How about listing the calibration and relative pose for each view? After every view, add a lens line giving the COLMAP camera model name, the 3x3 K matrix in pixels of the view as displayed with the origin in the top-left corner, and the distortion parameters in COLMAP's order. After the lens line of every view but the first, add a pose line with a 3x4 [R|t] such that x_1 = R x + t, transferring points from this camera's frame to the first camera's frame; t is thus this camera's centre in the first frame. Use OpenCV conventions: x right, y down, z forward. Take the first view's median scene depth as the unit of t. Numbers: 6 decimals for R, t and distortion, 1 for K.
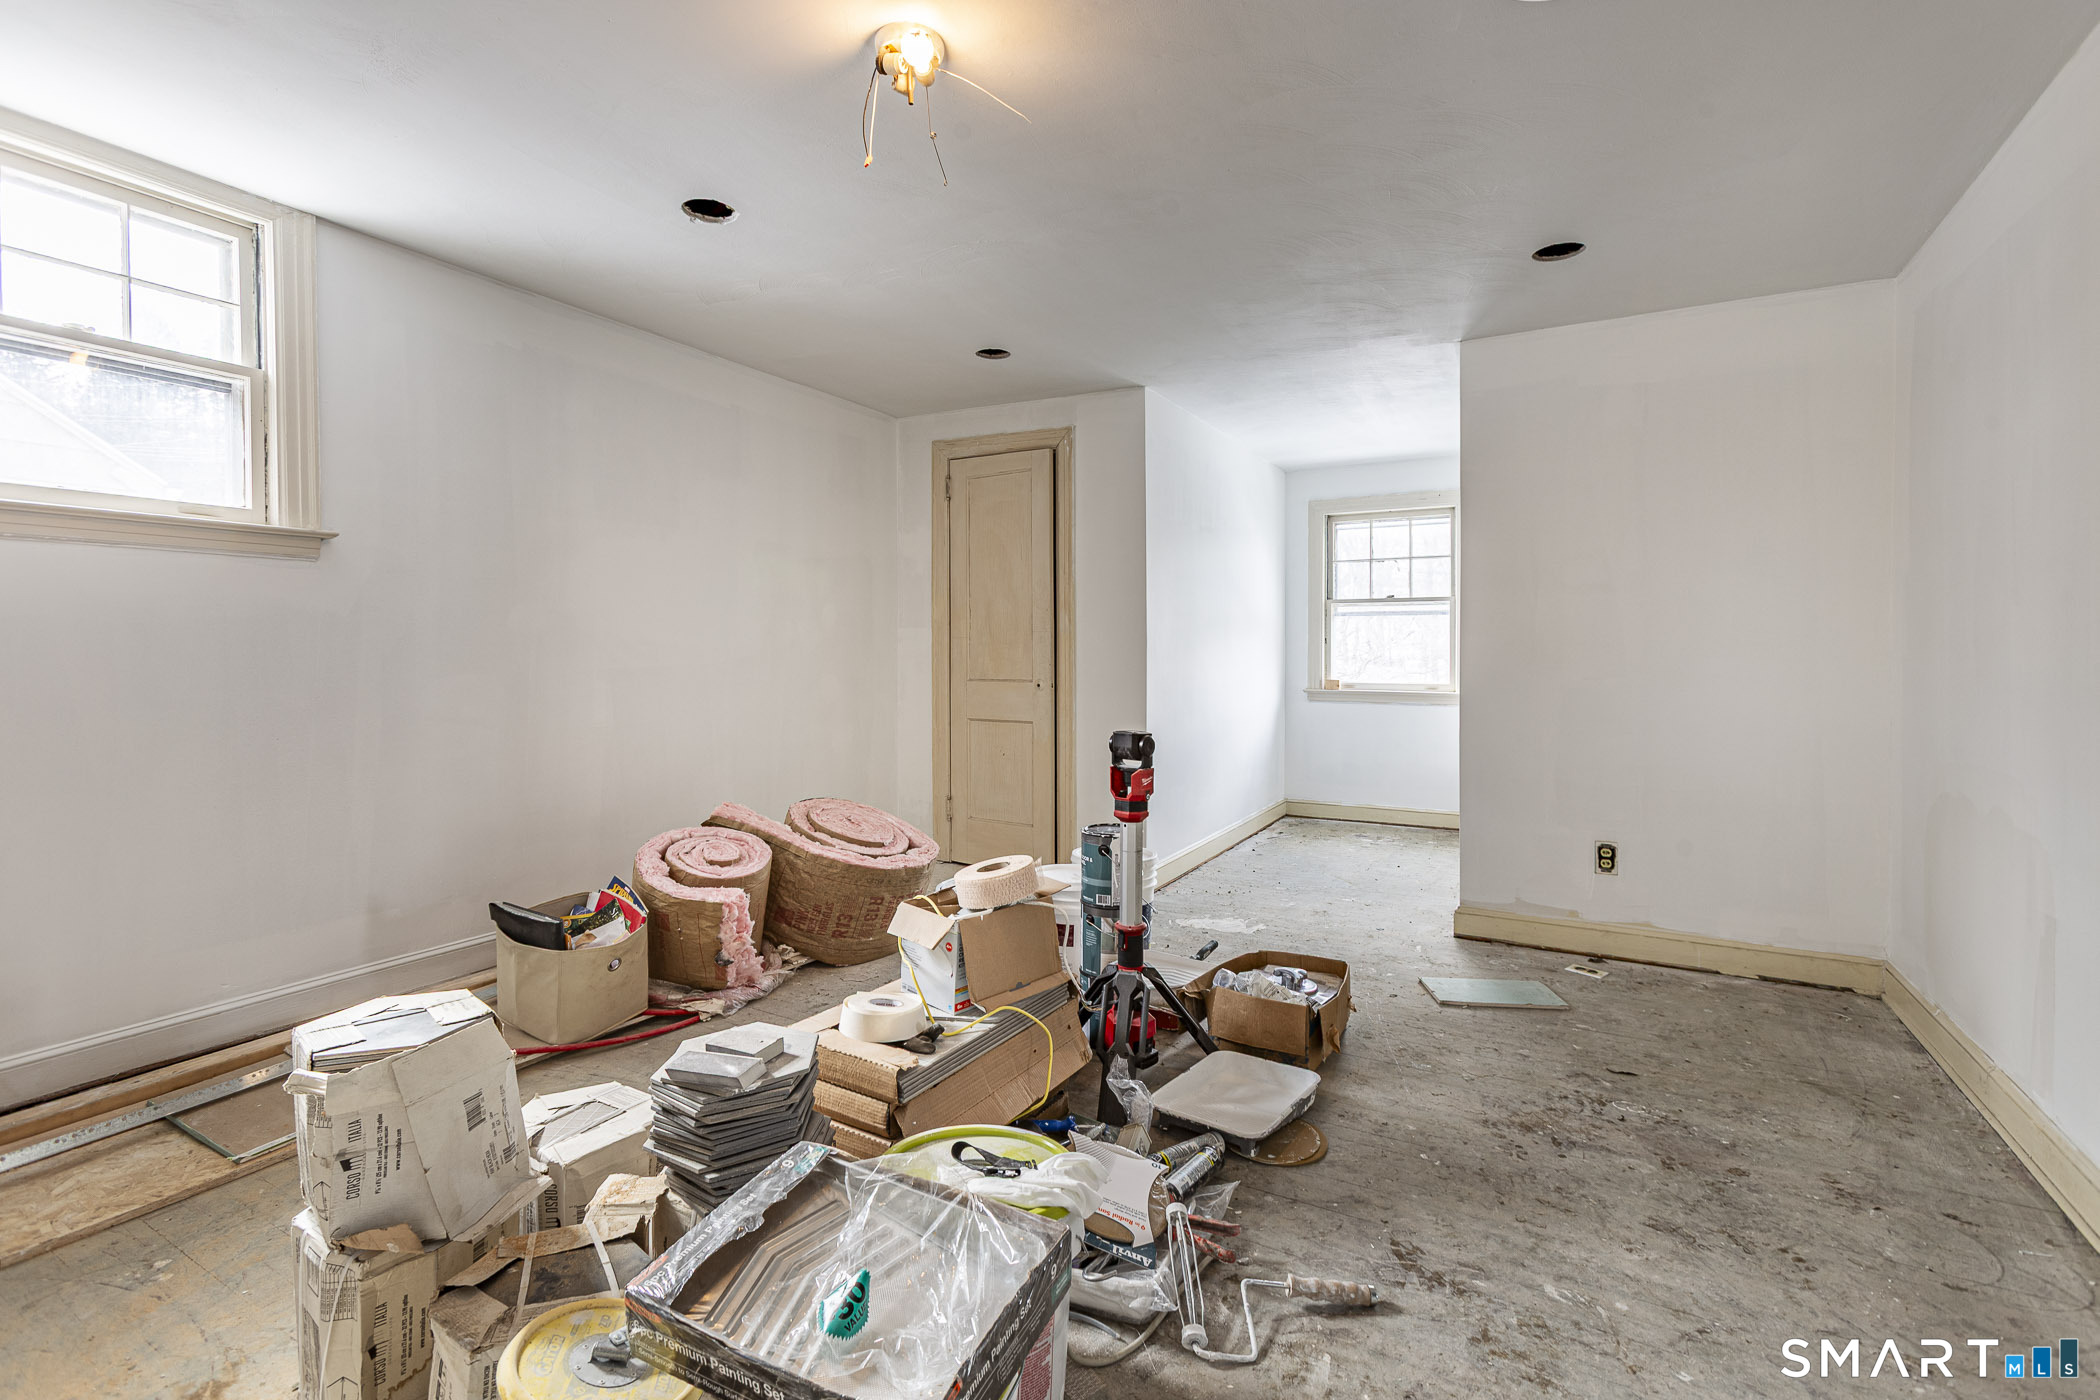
lens RADIAL K [[981.0, 0, 1018.3], [0, 981.0, 656.2], [0, 0, 1]] dist [-0.008920, 0.006087]
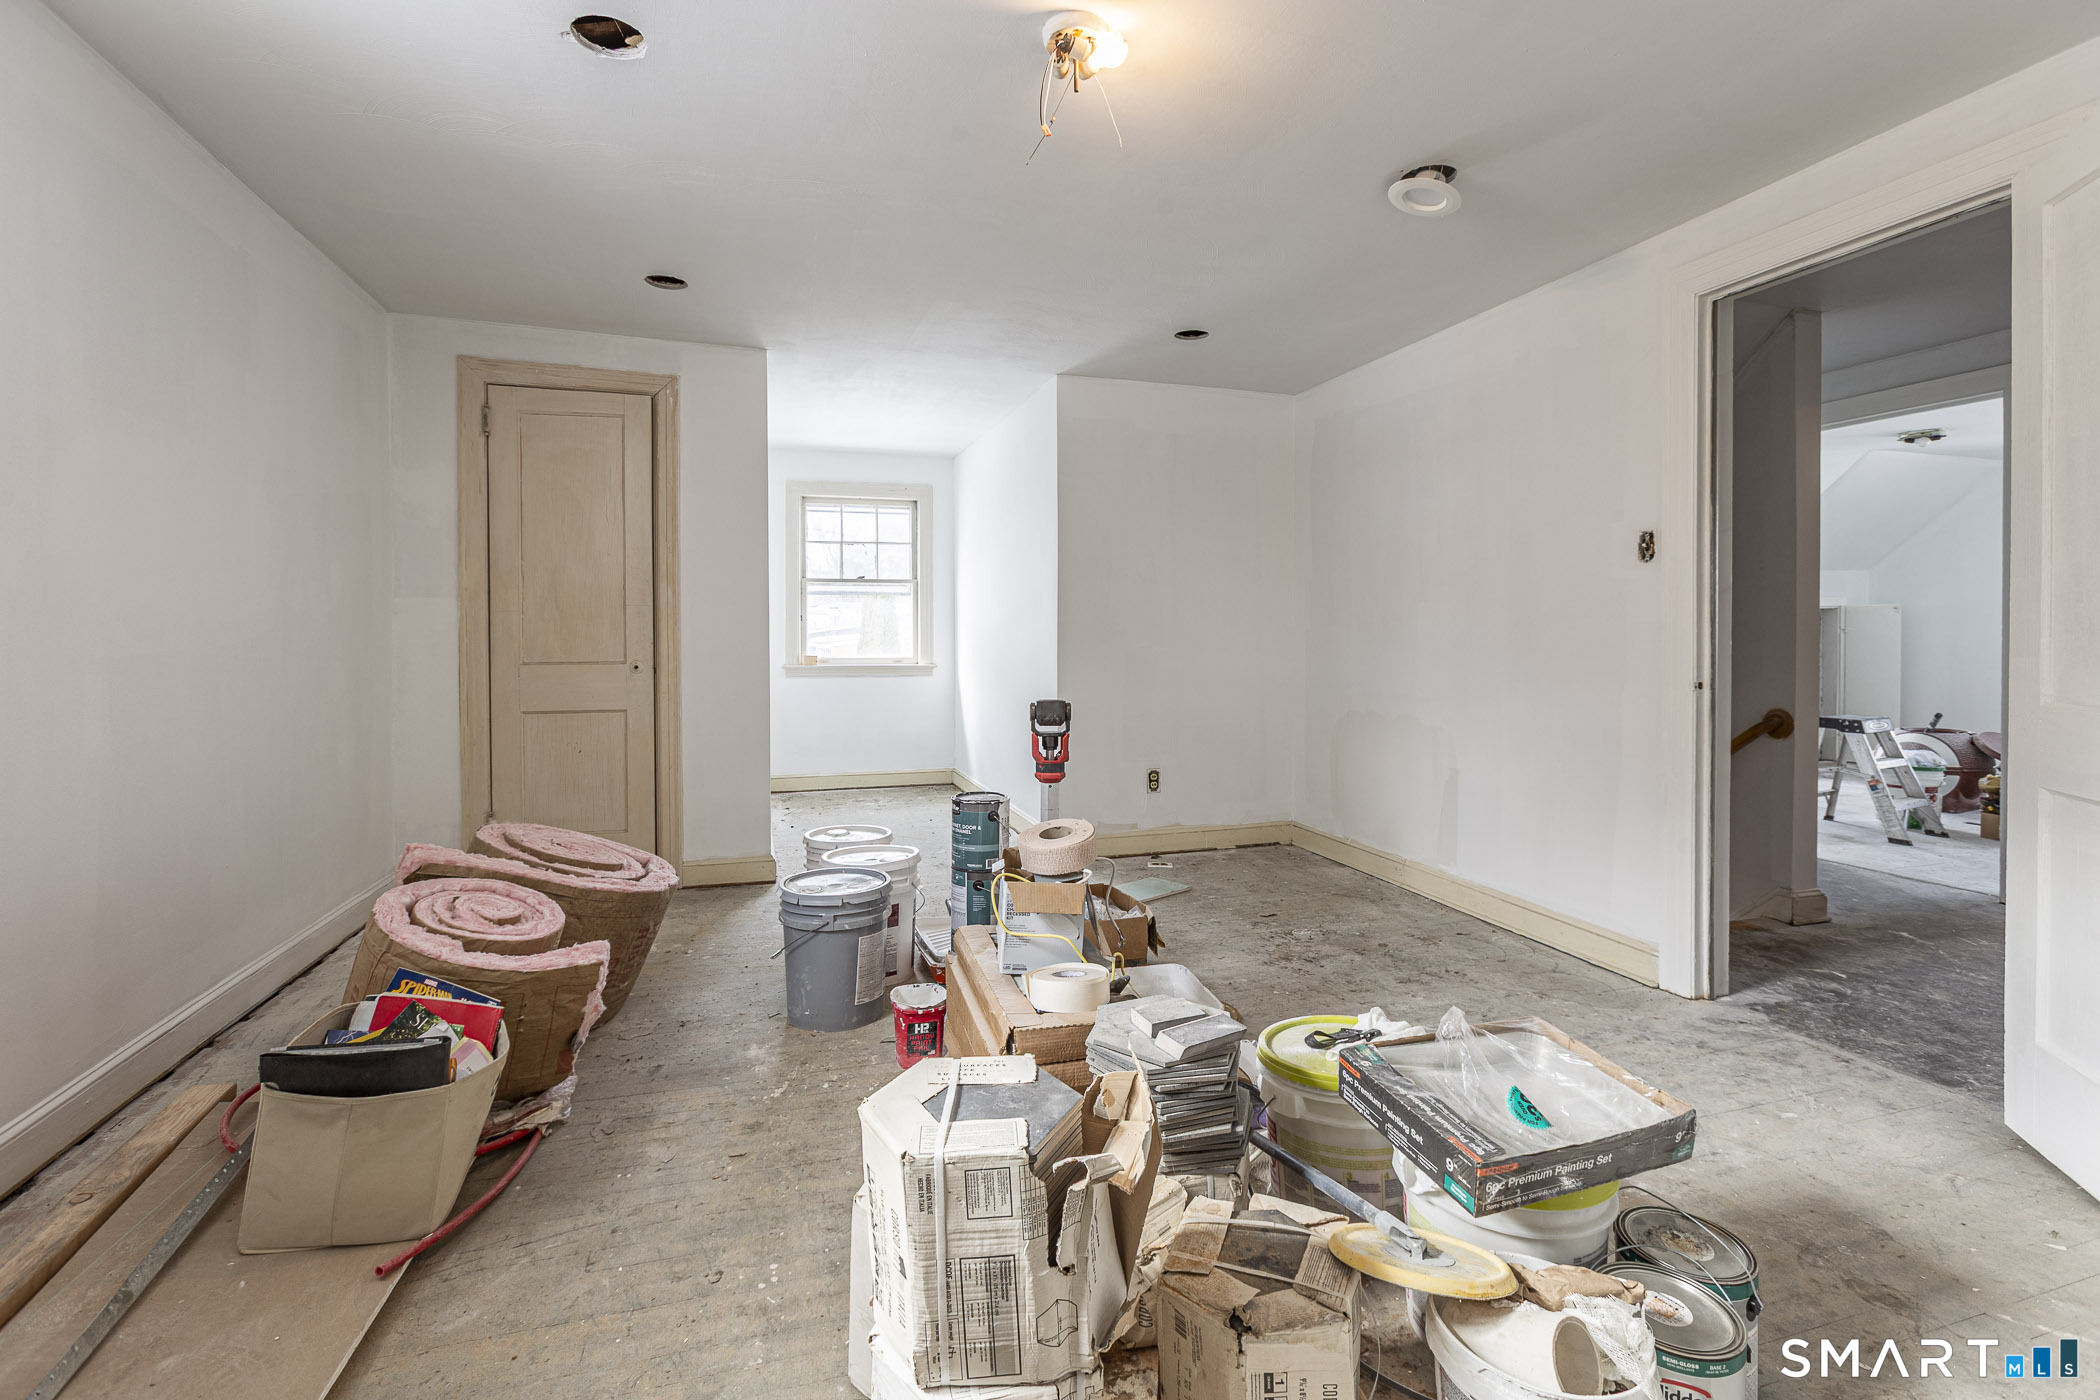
lens RADIAL K [[981.0, 0, 1111.9], [0, 981.0, 623.7], [0, 0, 1]] dist [-0.008920, 0.006087]
pose [[0.651041, 0.002287, 0.759039, -0.600760], [0.005994, 0.999949, -0.008155, 0.000954], [-0.759019, 0.009859, 0.650994, 0.205797]]
